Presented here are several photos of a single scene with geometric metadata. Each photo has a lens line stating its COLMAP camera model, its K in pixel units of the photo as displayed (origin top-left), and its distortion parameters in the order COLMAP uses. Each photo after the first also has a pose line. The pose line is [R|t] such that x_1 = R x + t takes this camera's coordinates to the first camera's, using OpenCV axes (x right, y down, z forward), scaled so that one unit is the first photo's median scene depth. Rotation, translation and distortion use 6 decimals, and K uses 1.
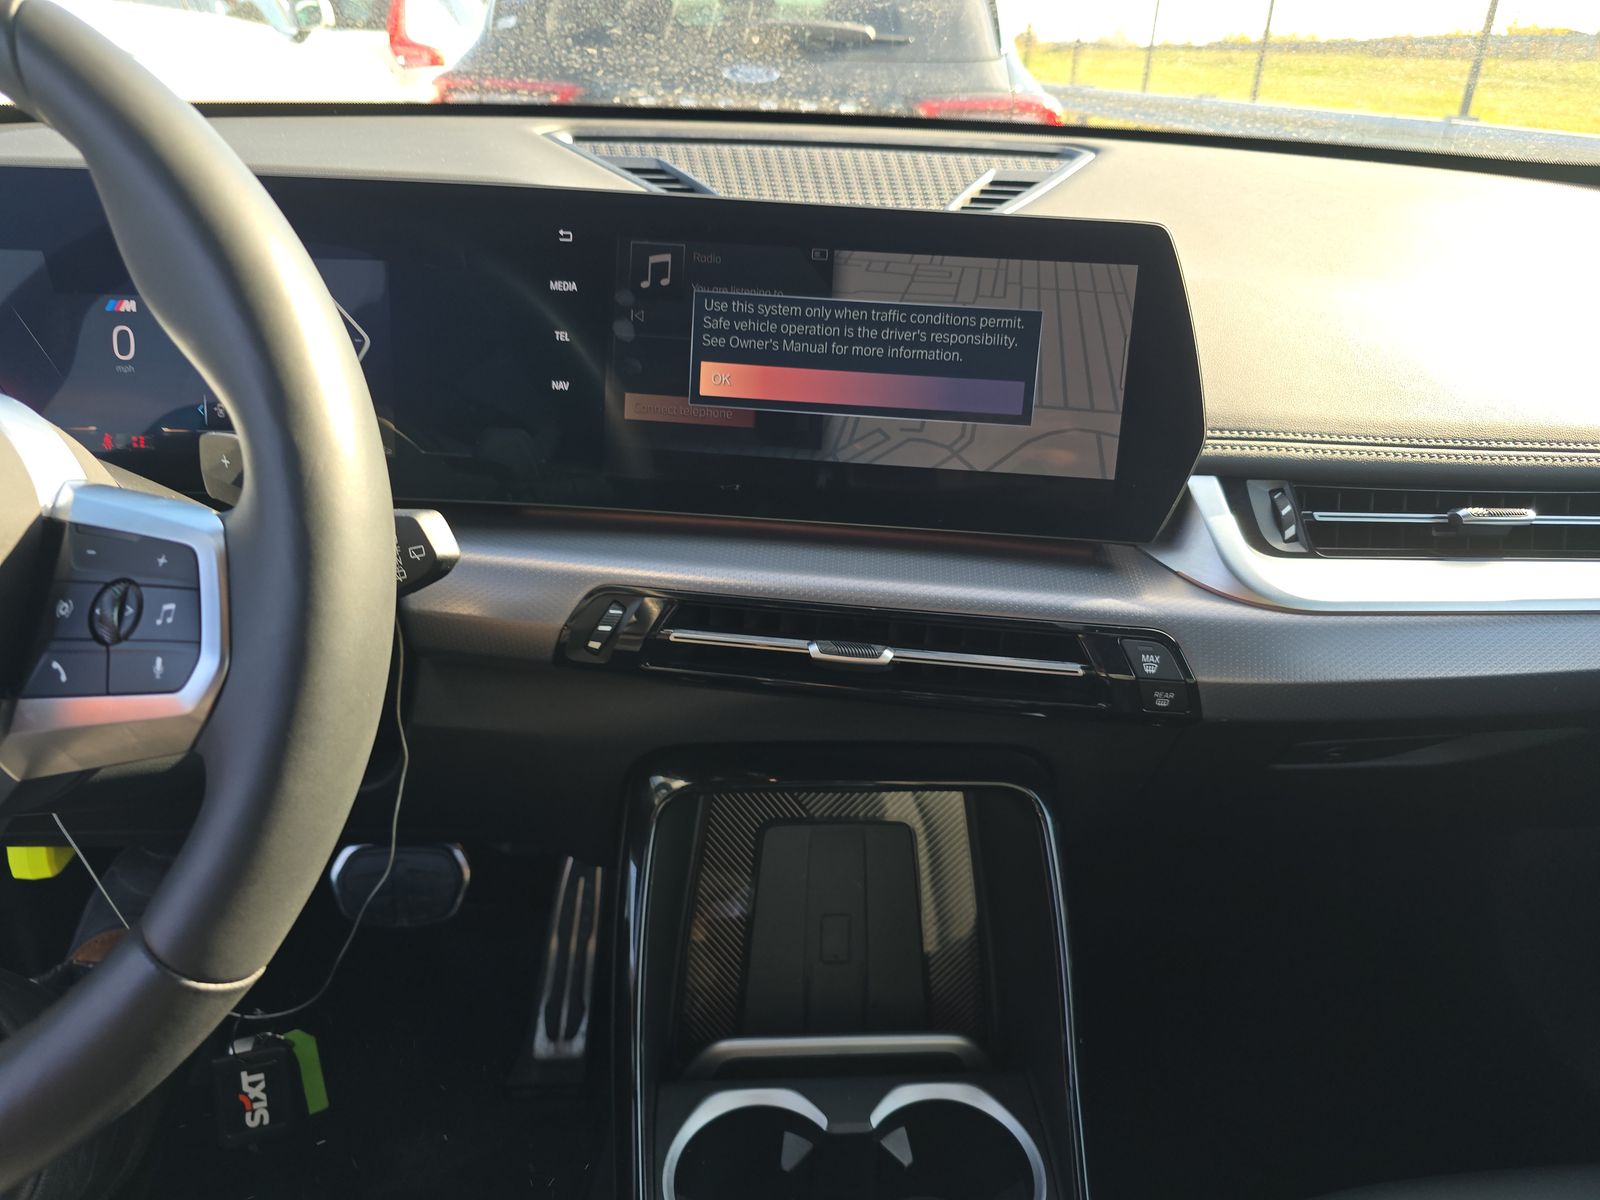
lens RADIAL K [[1072.7, 0, 749.9], [0, 1072.7, 604.9], [0, 0, 1]] dist [0.007216, -0.004126]
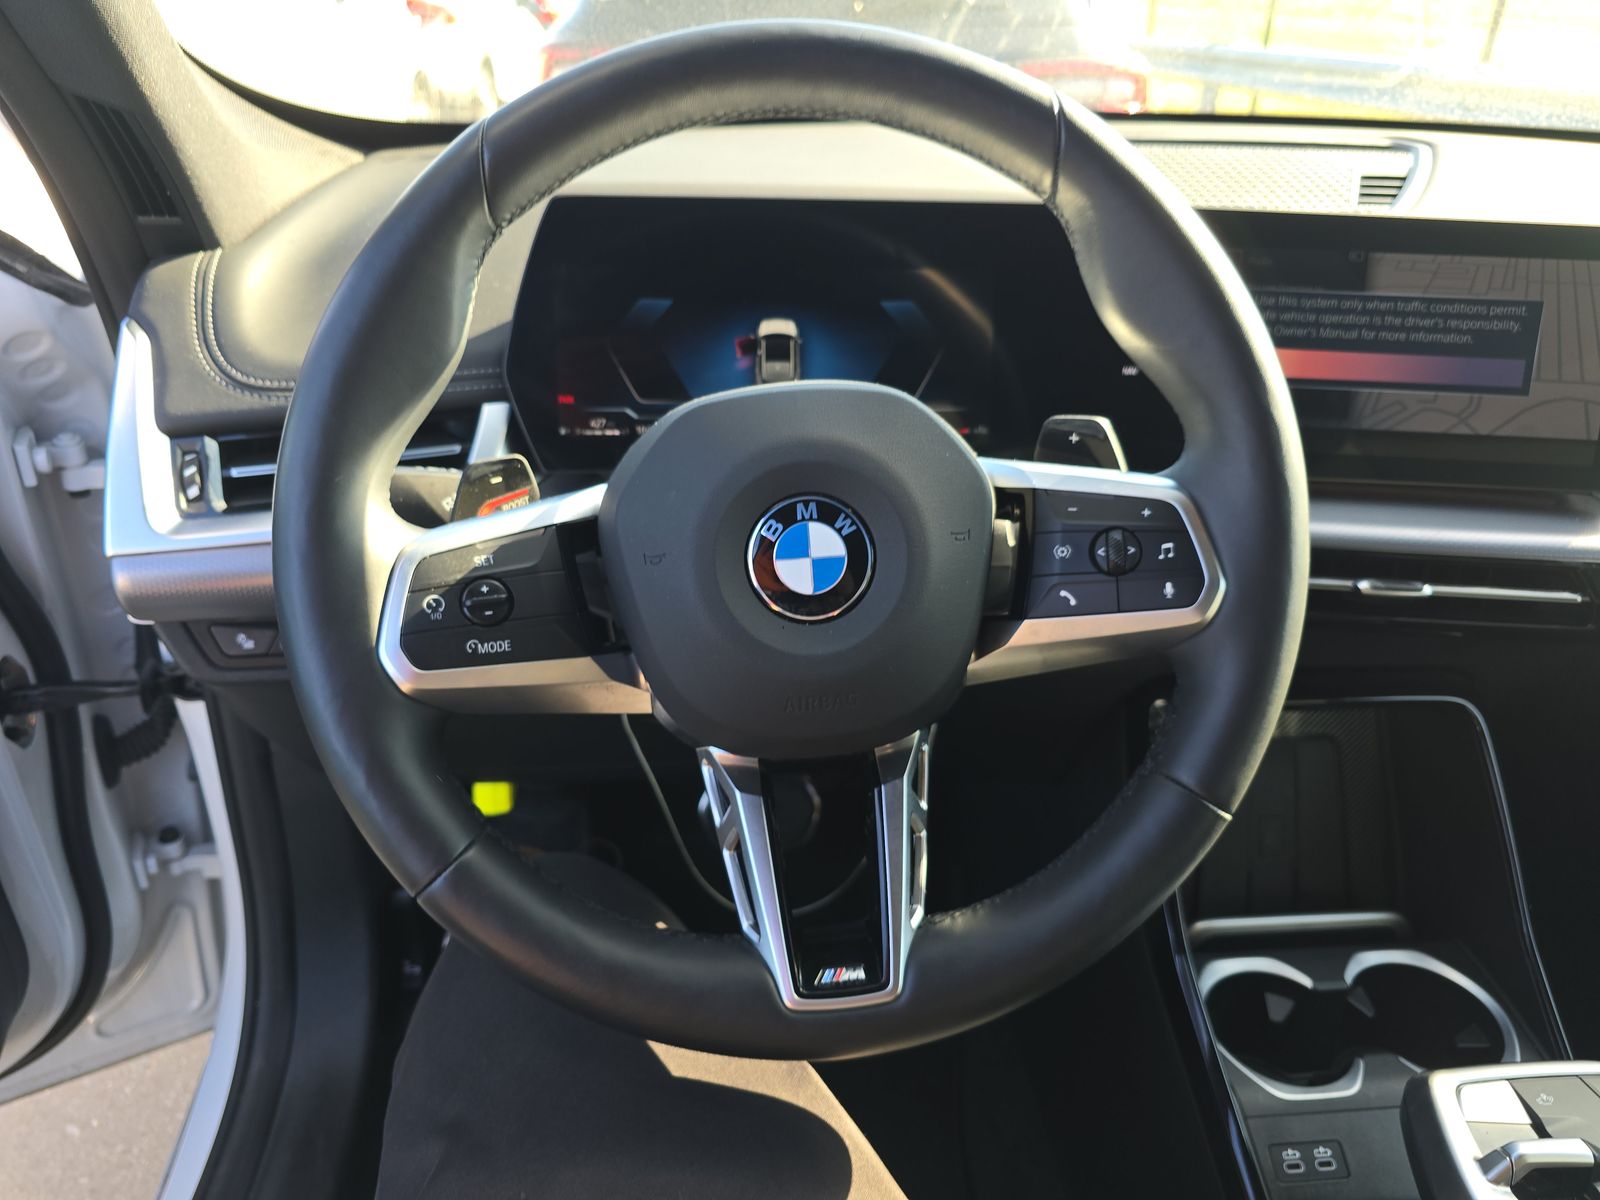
lens RADIAL K [[1072.7, 0, 800.9], [0, 1072.7, 597.2], [0, 0, 1]] dist [0.007216, -0.004126]
pose [[0.999840, -0.016900, 0.005883, -0.566676], [0.016736, 0.999499, 0.026848, 0.012583], [-0.006334, -0.026746, 0.999622, -0.208629]]
